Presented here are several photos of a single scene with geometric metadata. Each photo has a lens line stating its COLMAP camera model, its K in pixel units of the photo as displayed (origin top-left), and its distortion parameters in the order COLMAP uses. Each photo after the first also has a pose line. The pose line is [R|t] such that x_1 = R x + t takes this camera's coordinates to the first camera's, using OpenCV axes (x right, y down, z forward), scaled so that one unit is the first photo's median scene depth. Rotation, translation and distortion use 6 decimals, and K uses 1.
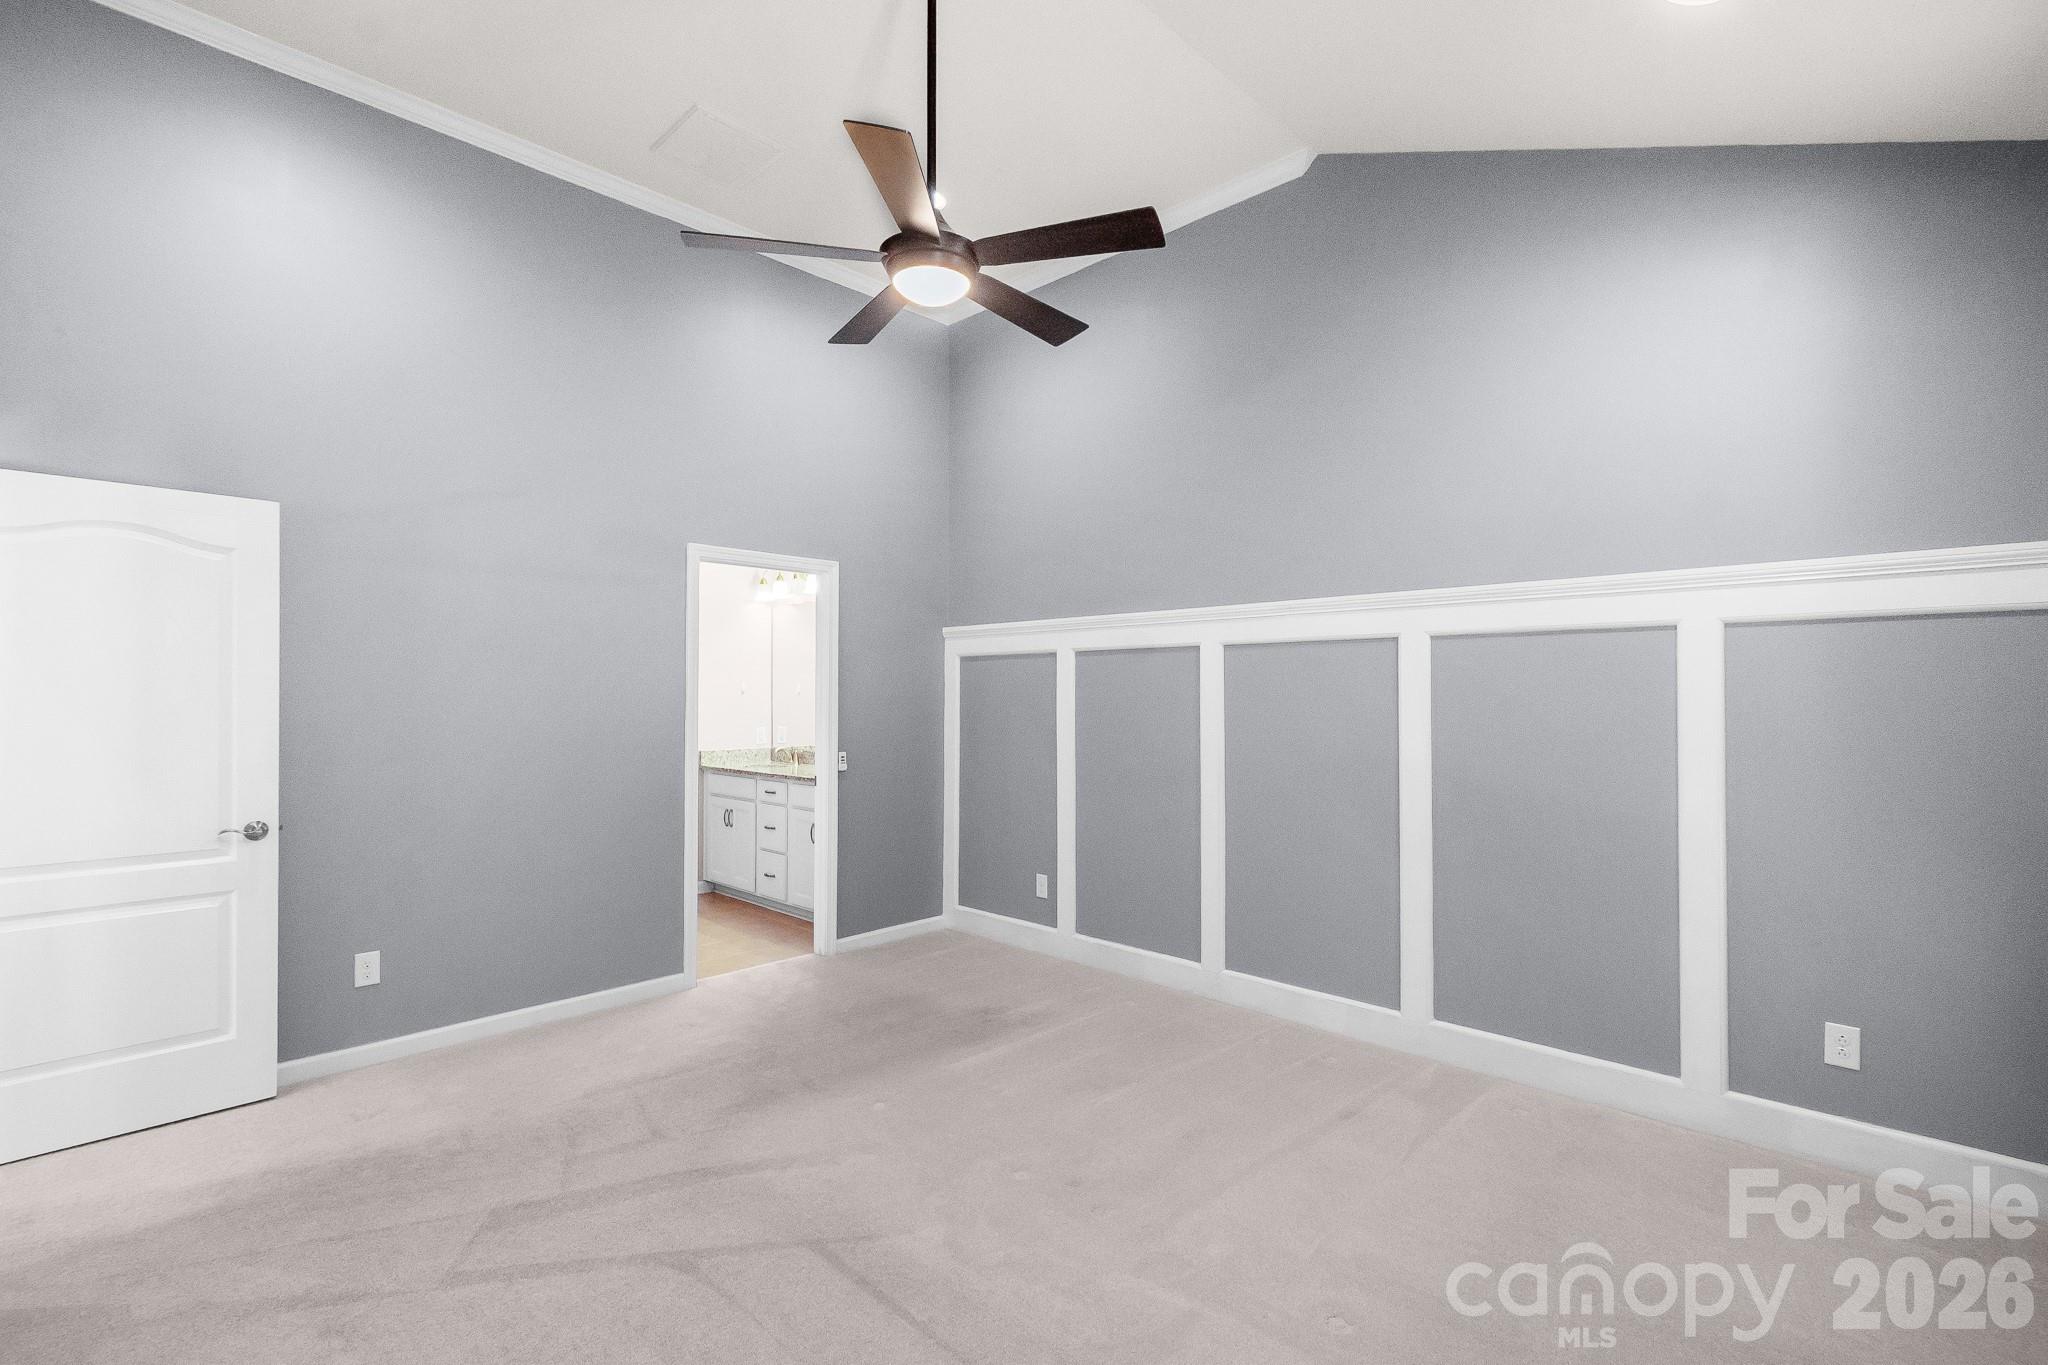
lens RADIAL K [[913.4, 0, 1024.0], [0, 913.4, 682.5], [0, 0, 1]] dist [-0.001000, -0.000190]
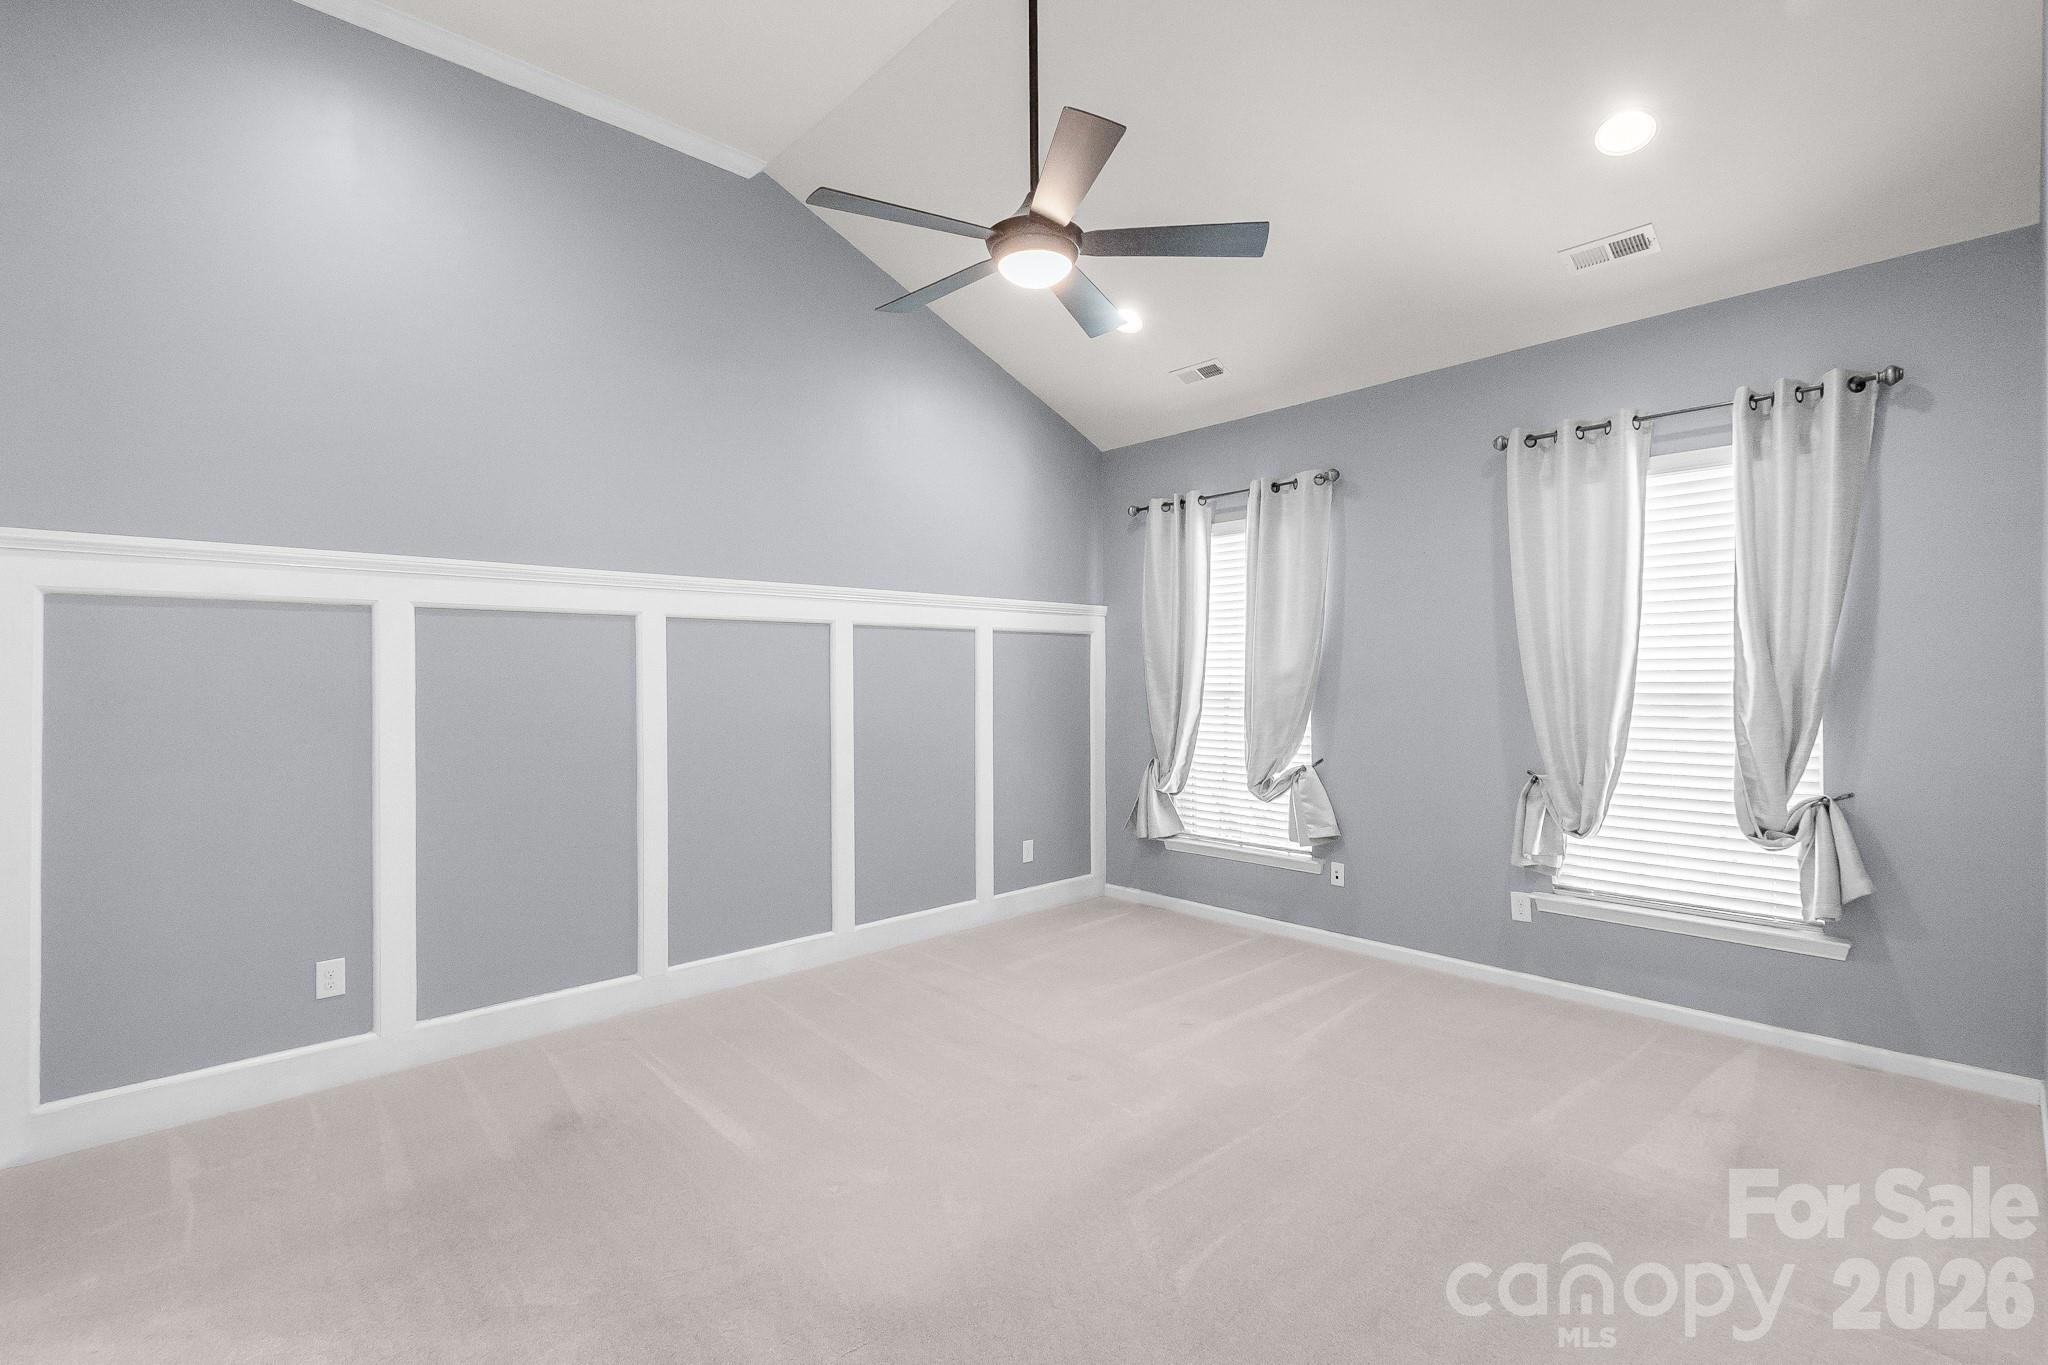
lens RADIAL K [[914.2, 0, 1024.0], [0, 914.2, 682.5], [0, 0, 1]] dist [0.000218, 0.000027]
pose [[0.055246, -0.008687, 0.998435, -0.723995], [-0.010167, 0.999905, 0.009263, 0.013435], [-0.998421, -0.010662, 0.055153, 0.624144]]
